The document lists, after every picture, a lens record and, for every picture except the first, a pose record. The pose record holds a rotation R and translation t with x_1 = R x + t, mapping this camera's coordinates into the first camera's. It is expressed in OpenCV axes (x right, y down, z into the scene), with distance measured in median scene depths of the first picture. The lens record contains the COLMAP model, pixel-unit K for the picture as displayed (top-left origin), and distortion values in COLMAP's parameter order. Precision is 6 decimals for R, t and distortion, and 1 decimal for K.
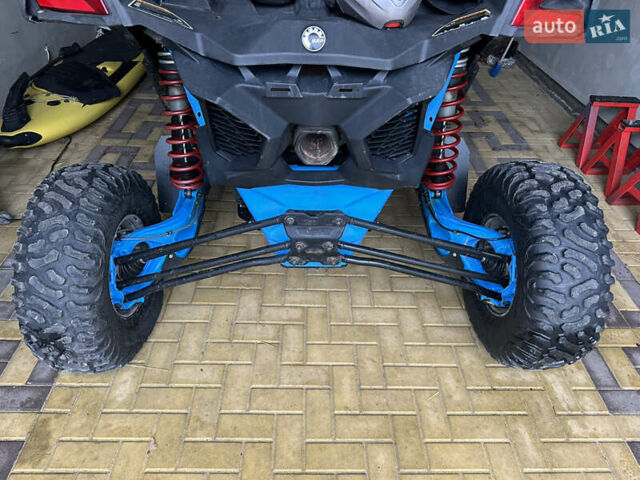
lens RADIAL K [[434.0, 0, 320.0], [0, 434.0, 240.0], [0, 0, 1]] dist [0.002683, 0.000226]
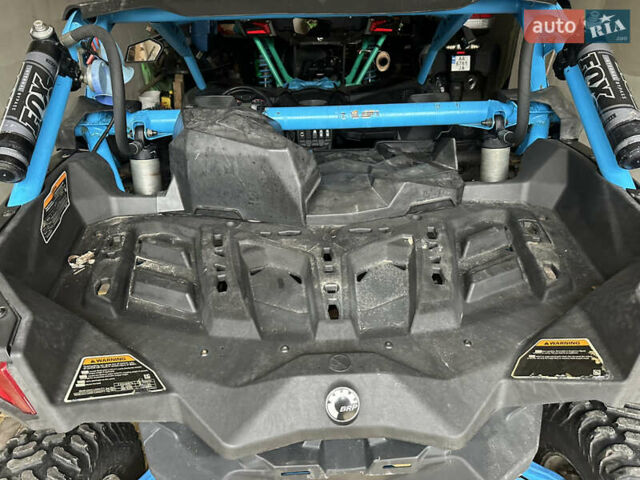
lens RADIAL K [[432.3, 0, 318.6], [0, 432.3, 237.7], [0, 0, 1]] dist [0.062144, -0.079883]
pose [[0.998879, -0.047285, -0.002228, -0.023281], [0.046451, 0.988147, -0.146313, -0.377011], [0.009120, 0.146045, 0.989236, 0.173476]]
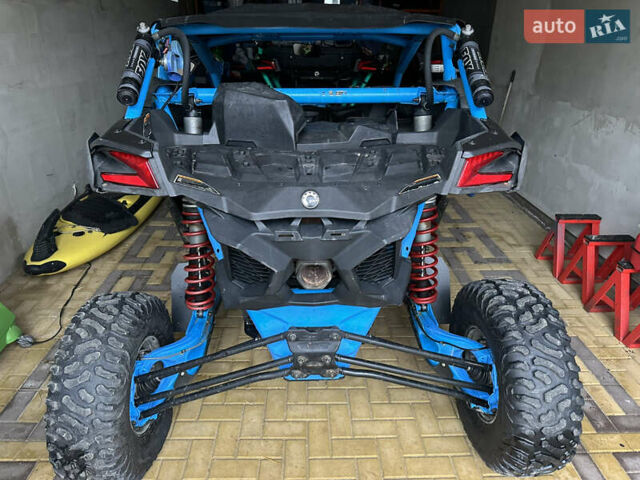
lens RADIAL K [[432.3, 0, 318.6], [0, 432.3, 237.7], [0, 0, 1]] dist [0.062144, -0.079883]
pose [[0.999632, -0.026567, 0.005428, 0.000224], [0.027077, 0.967199, -0.252573, -0.006801], [0.001461, 0.252627, 0.967563, -0.156545]]
